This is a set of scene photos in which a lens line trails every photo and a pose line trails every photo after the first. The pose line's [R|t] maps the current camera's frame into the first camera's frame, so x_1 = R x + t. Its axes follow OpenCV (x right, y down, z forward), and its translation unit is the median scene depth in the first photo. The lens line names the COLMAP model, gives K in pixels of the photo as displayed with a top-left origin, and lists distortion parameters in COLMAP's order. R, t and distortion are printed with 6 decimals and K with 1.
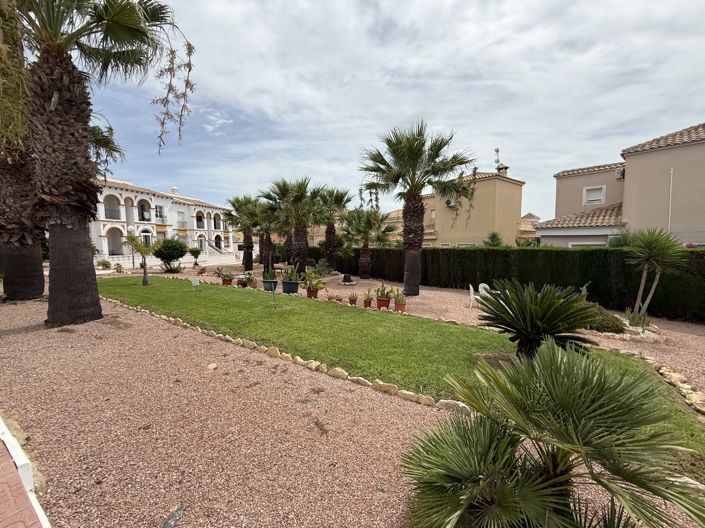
lens RADIAL K [[284.1, 0, 352.5], [0, 284.1, 264.0], [0, 0, 1]] dist [0.000896, 0.000295]
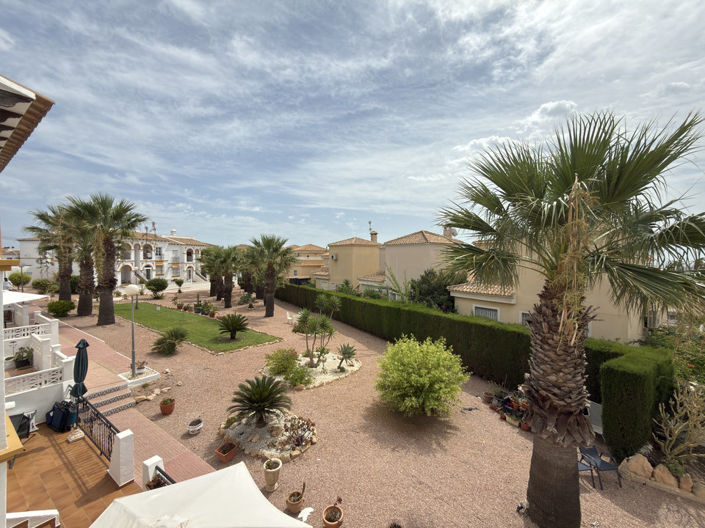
lens RADIAL K [[277.3, 0, 352.5], [0, 277.3, 264.0], [0, 0, 1]] dist [-0.018004, 0.000791]
pose [[0.999815, 0.014750, -0.012354, 0.344565], [-0.015514, 0.997816, -0.064214, -0.059567], [0.011380, 0.064394, 0.997860, -0.394857]]
